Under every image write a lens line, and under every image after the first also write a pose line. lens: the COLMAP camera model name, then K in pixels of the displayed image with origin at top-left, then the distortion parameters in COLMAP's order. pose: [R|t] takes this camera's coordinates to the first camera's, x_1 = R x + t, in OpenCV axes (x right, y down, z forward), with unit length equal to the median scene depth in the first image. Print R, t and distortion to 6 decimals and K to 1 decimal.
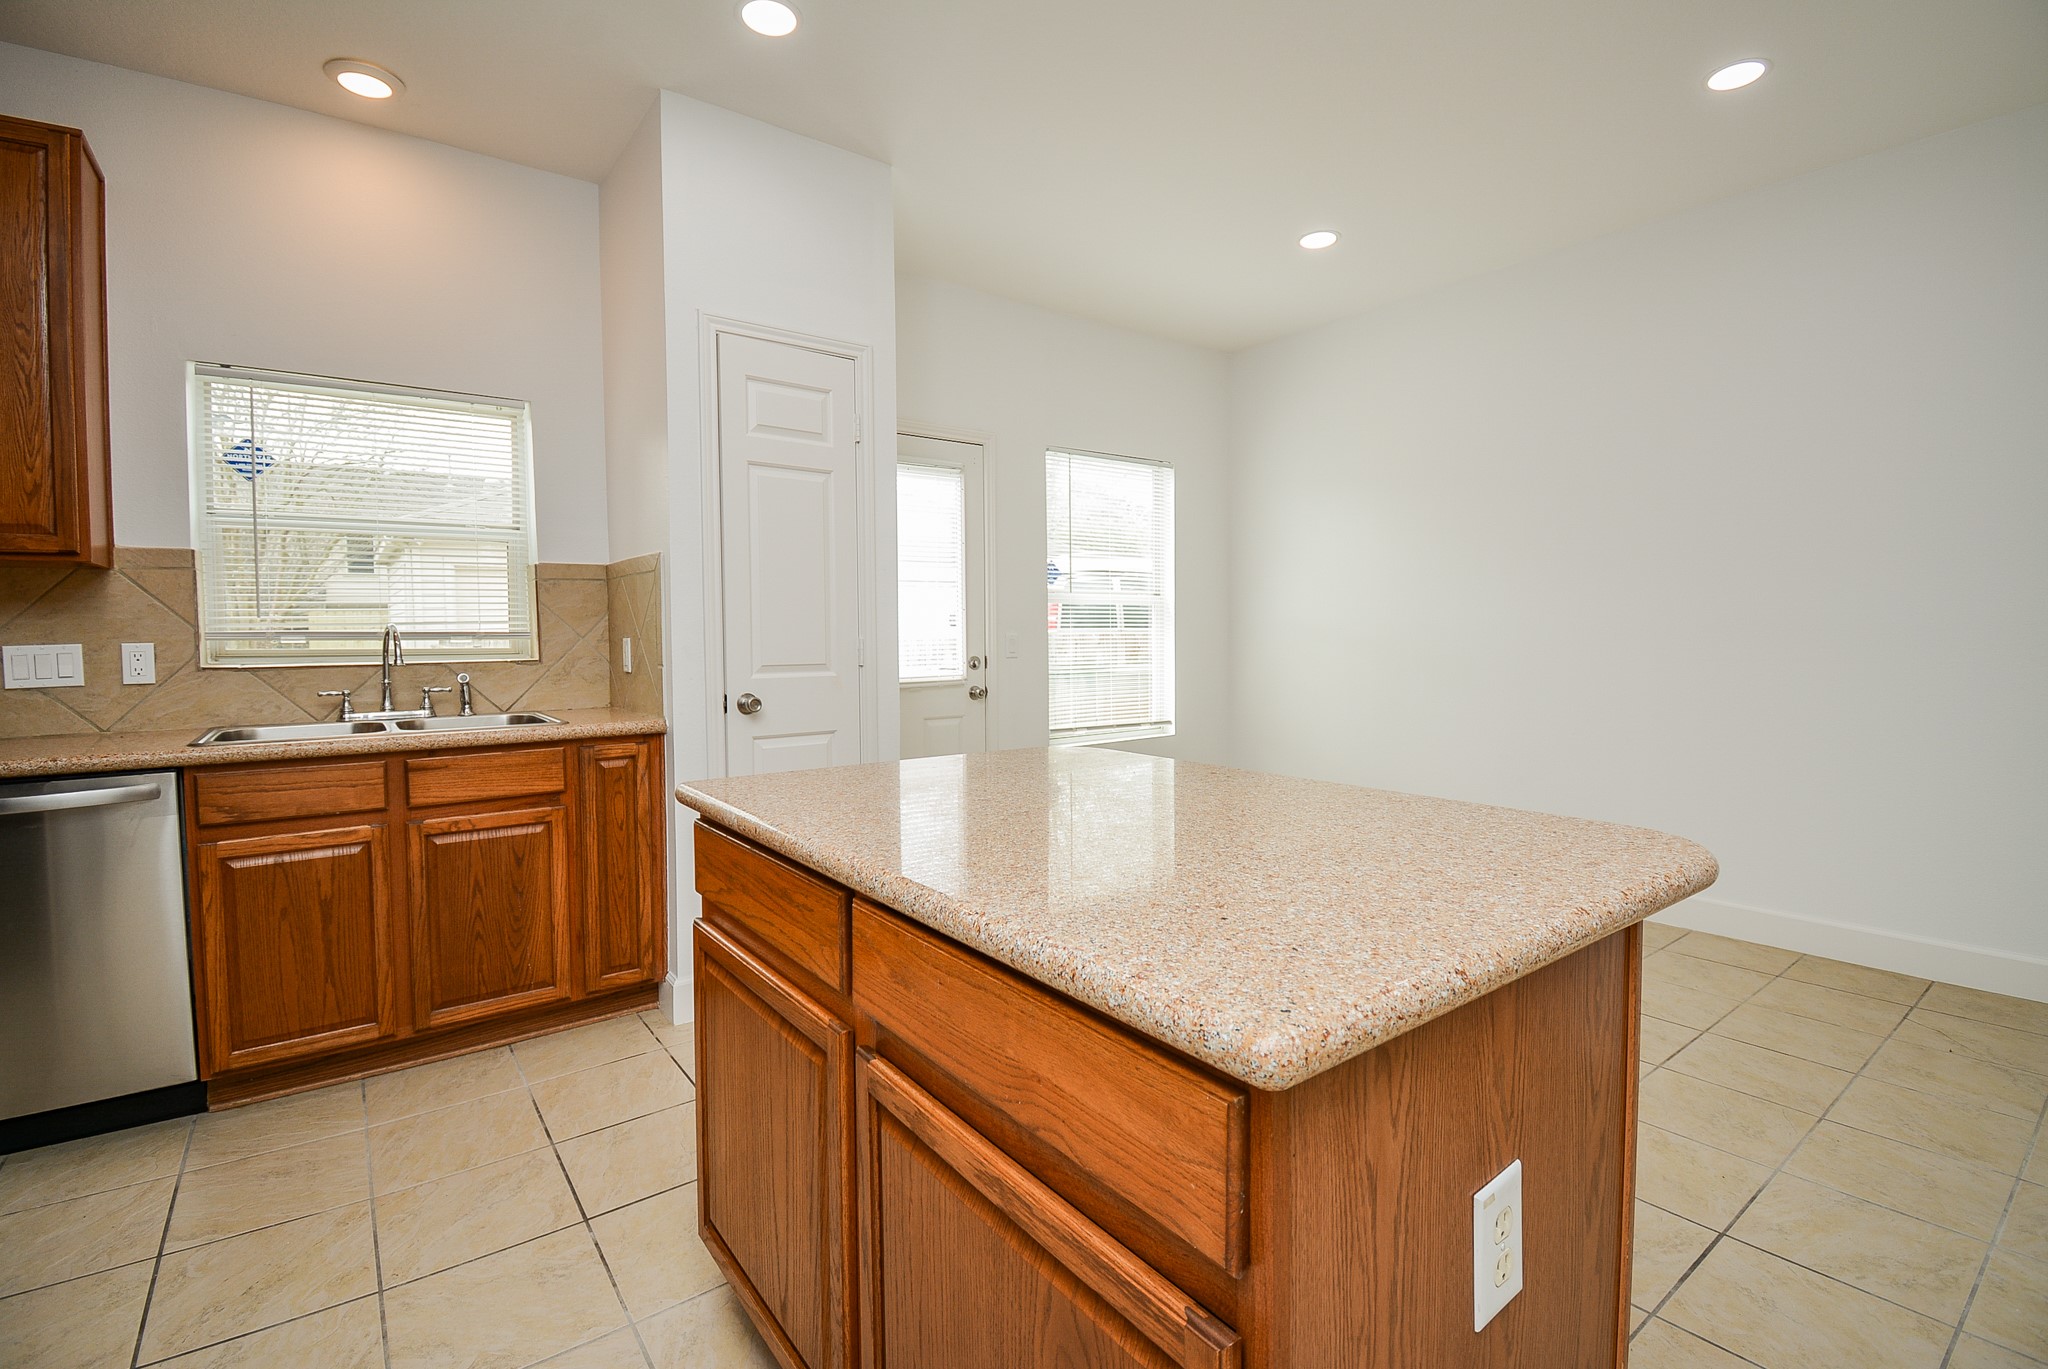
lens RADIAL K [[917.8, 0, 1018.3], [0, 917.8, 664.4], [0, 0, 1]] dist [0.020391, -0.021661]
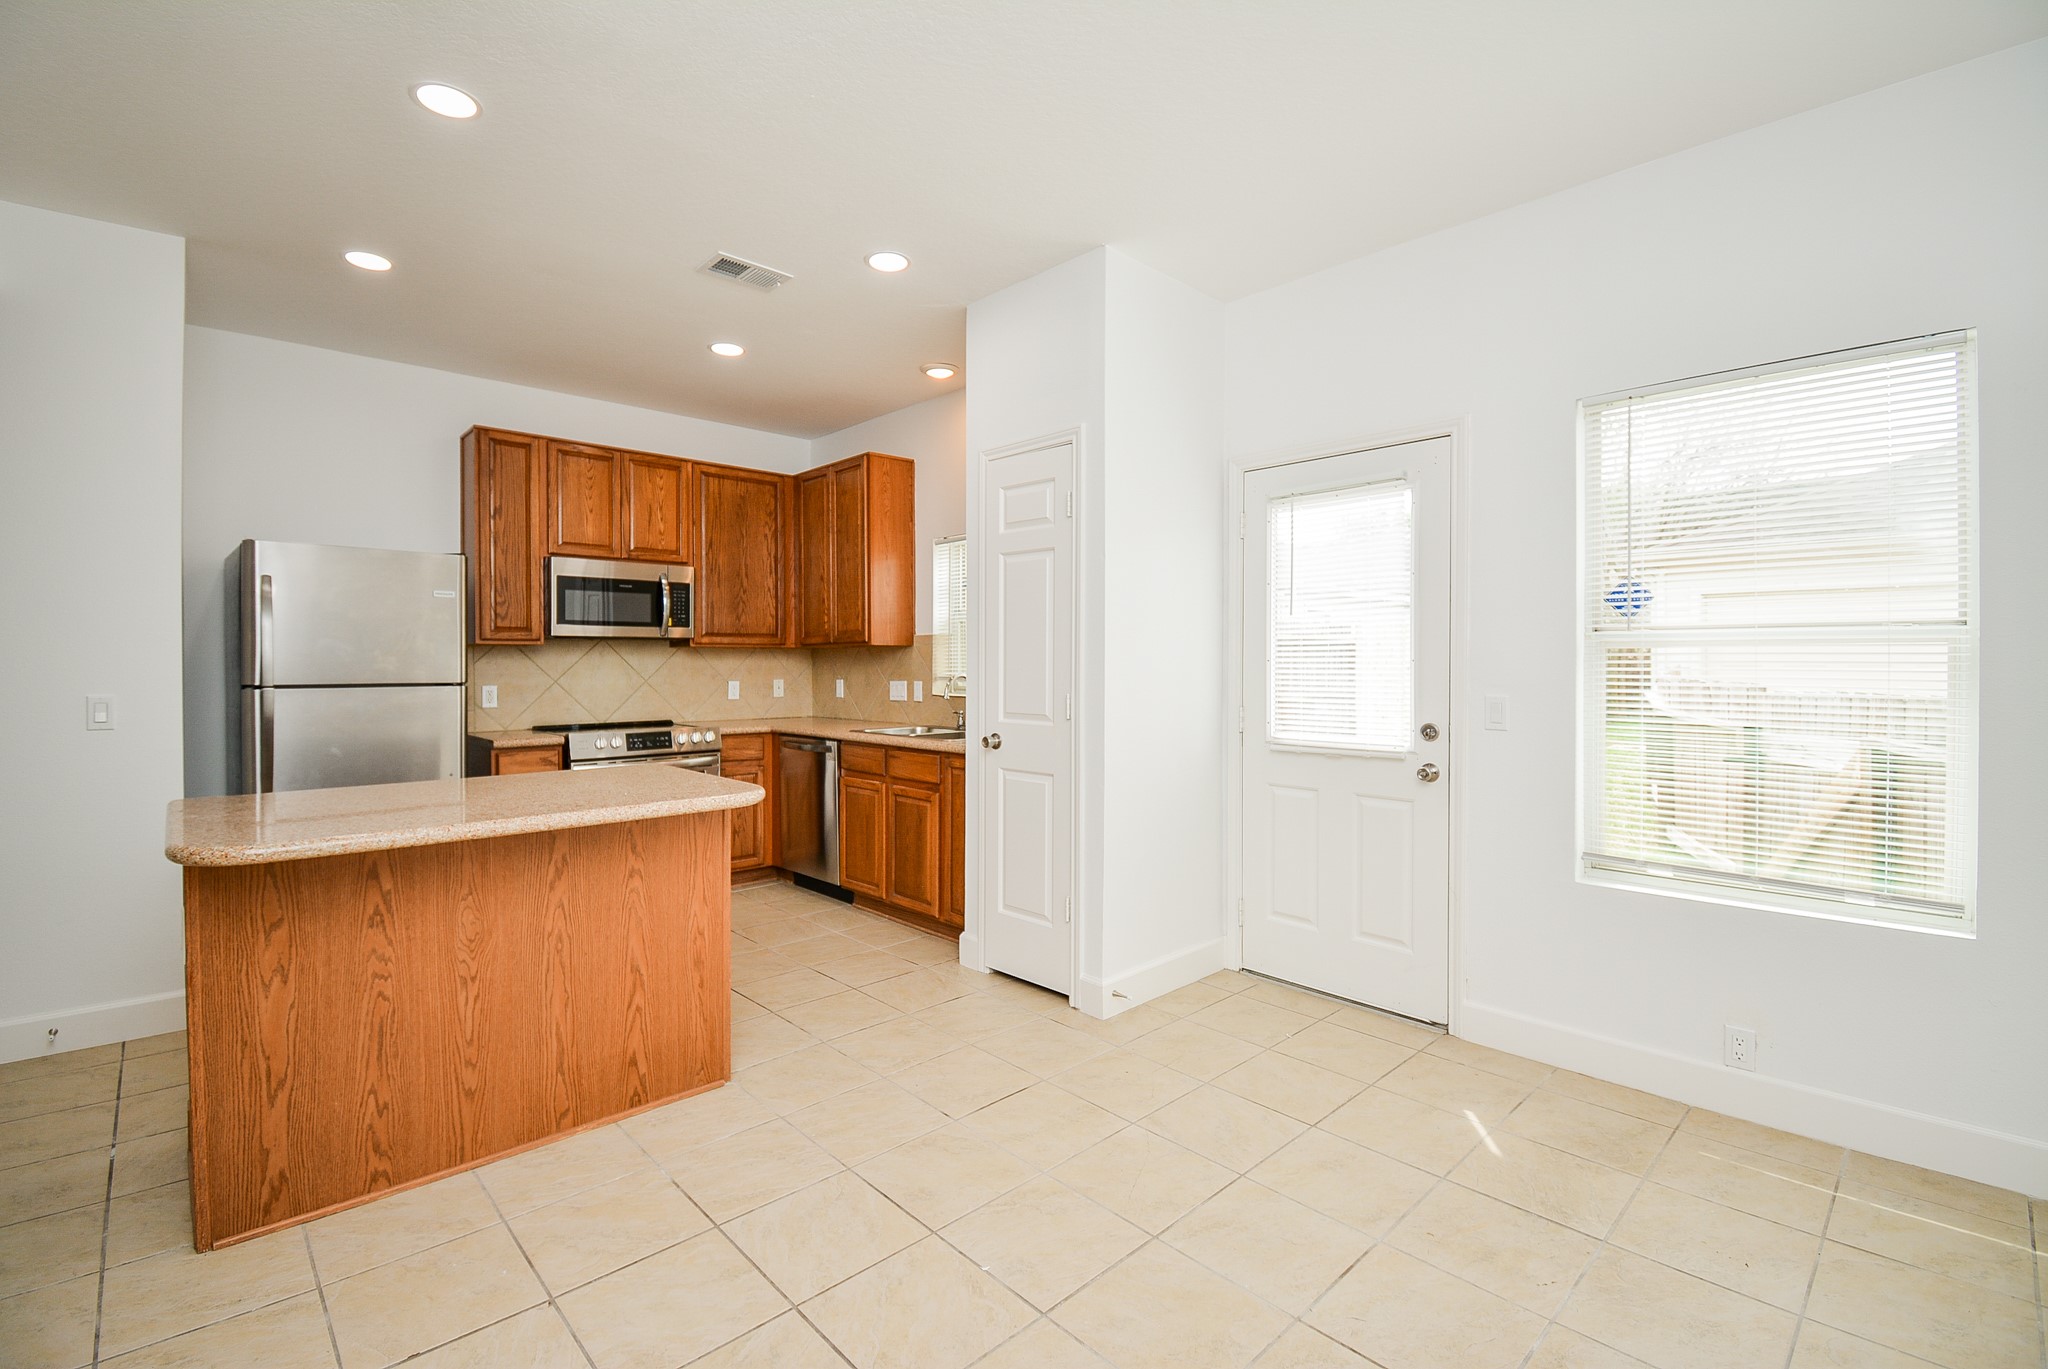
lens RADIAL K [[917.8, 0, 1018.3], [0, 917.8, 664.4], [0, 0, 1]] dist [0.020391, -0.021661]
pose [[0.118500, 0.011330, -0.992889, 1.067531], [-0.036593, 0.999306, 0.007036, -0.080702], [0.992280, 0.035499, 0.118833, 0.940208]]
